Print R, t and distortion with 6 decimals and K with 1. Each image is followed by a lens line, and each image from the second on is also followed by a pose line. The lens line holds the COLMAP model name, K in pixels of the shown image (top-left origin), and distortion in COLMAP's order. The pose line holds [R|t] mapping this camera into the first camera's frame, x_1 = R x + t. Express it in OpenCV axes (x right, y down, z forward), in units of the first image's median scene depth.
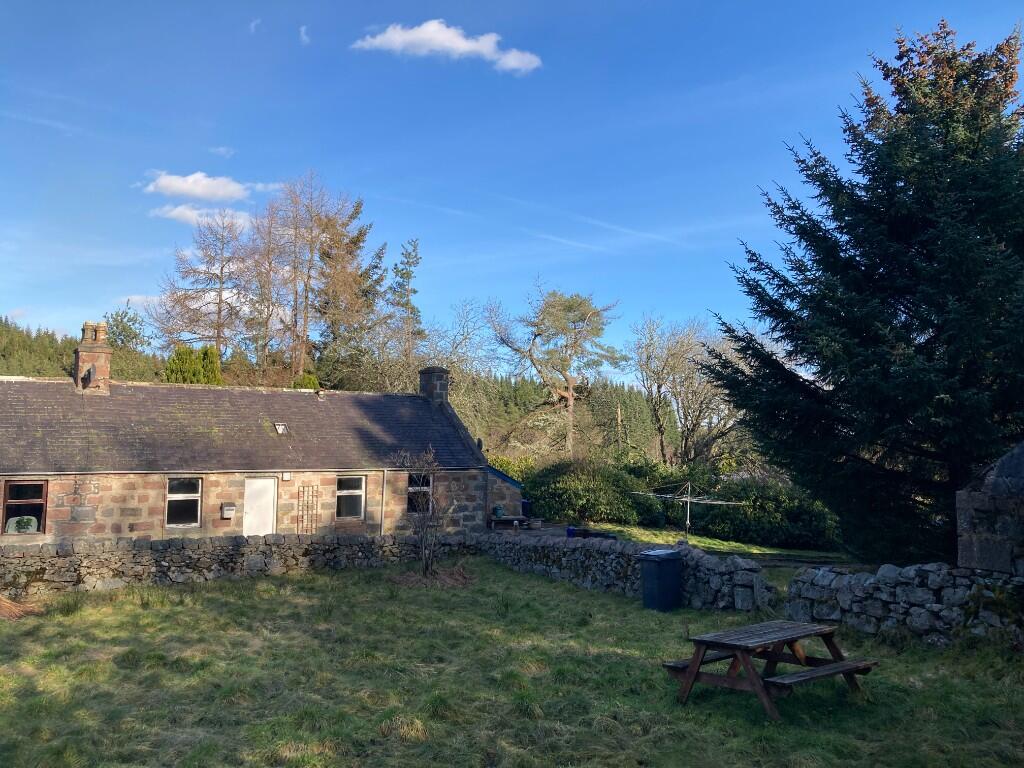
lens RADIAL K [[837.4, 0, 512.6], [0, 837.4, 383.2], [0, 0, 1]] dist [-0.012715, -0.004895]
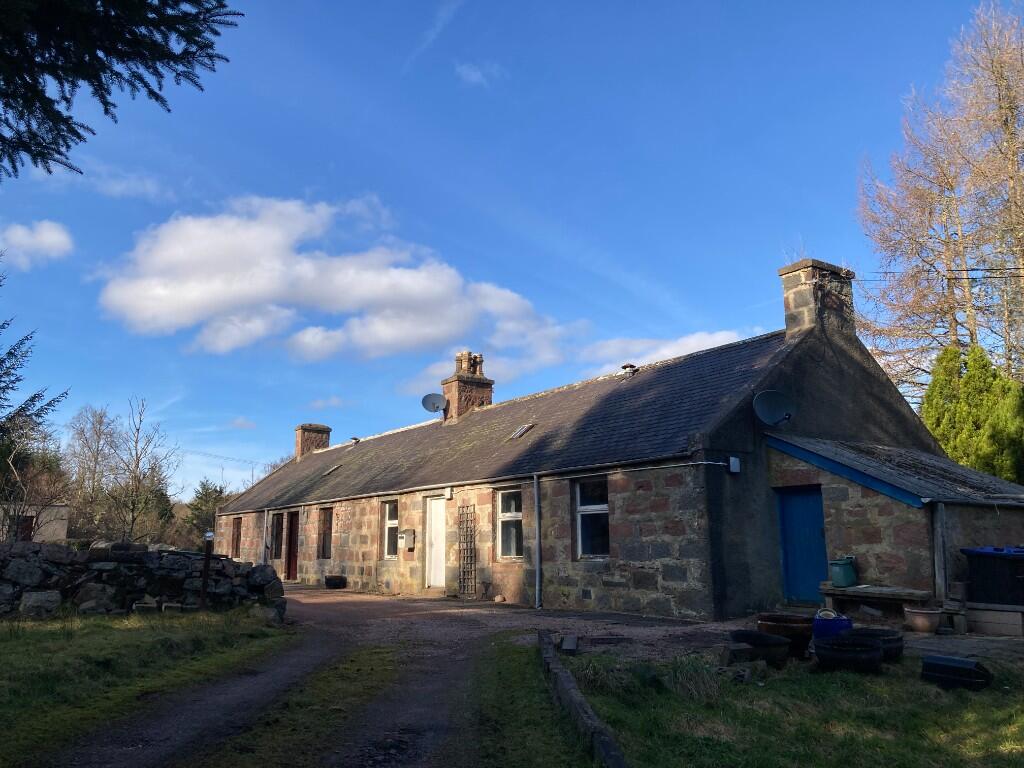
lens RADIAL K [[837.4, 0, 512.1], [0, 837.4, 383.9], [0, 0, 1]] dist [-0.012715, -0.004895]
pose [[0.037846, -0.209717, -0.977029, 0.391721], [0.060930, 0.976395, -0.207220, 0.150485], [0.997424, -0.051688, 0.049731, 0.900782]]
